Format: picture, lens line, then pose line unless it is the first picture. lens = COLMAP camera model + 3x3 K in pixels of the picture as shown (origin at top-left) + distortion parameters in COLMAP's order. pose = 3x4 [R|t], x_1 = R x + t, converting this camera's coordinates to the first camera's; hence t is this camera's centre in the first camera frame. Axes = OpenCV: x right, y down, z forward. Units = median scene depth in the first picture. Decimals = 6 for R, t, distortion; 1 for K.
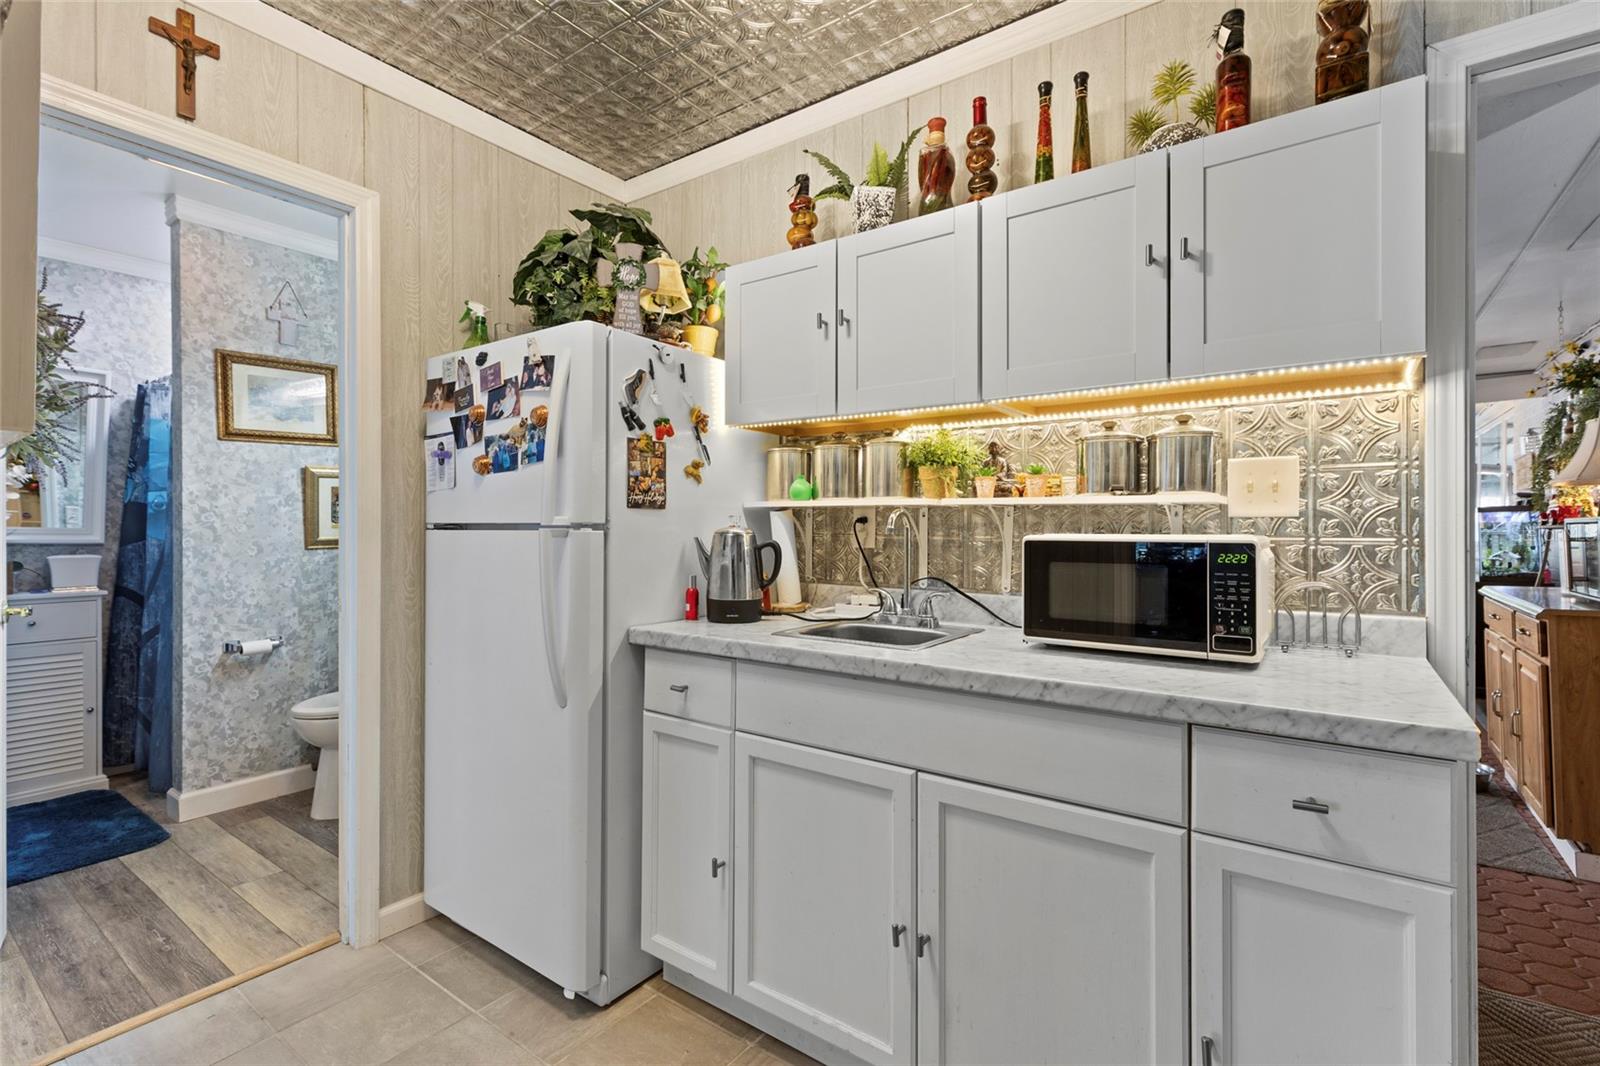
lens RADIAL K [[721.1, 0, 800.3], [0, 721.1, 530.7], [0, 0, 1]] dist [0.007671, -0.000068]
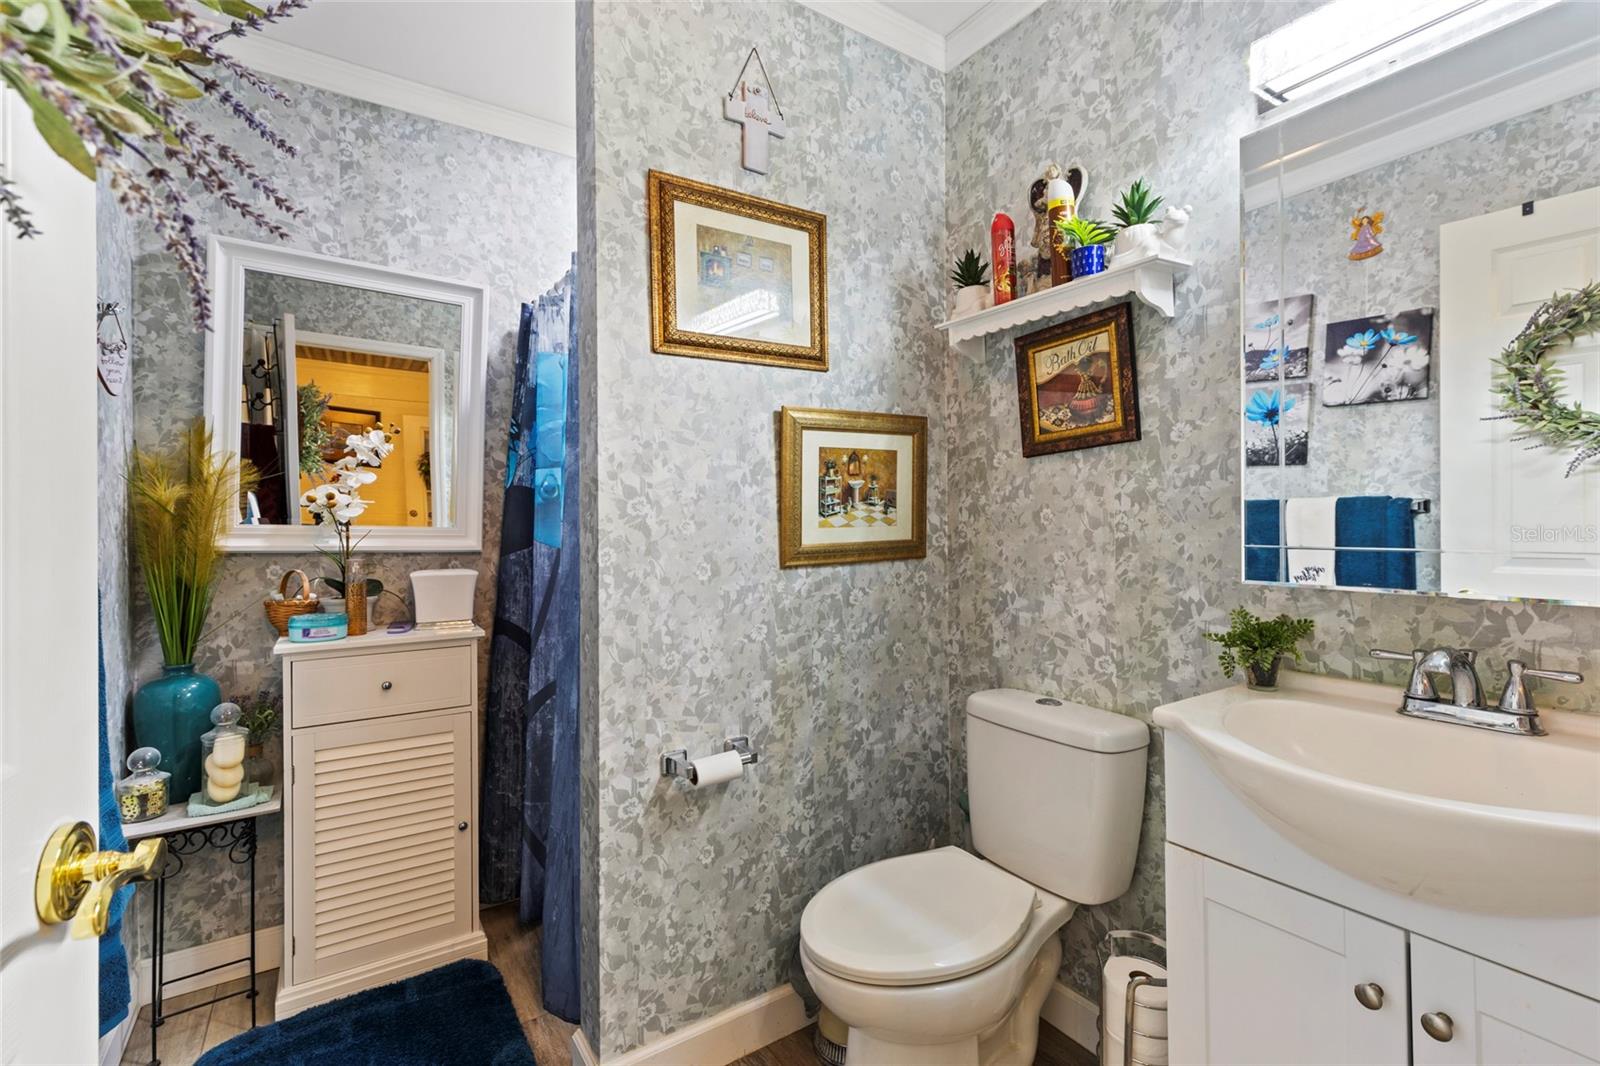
lens RADIAL K [[721.1, 0, 810.8], [0, 721.1, 528.1], [0, 0, 1]] dist [0.007671, -0.000068]
pose [[0.939434, -0.001356, -0.342727, -0.511975], [0.001963, 0.999997, 0.001423, -0.003800], [0.342725, -0.002009, 0.939434, 0.549158]]
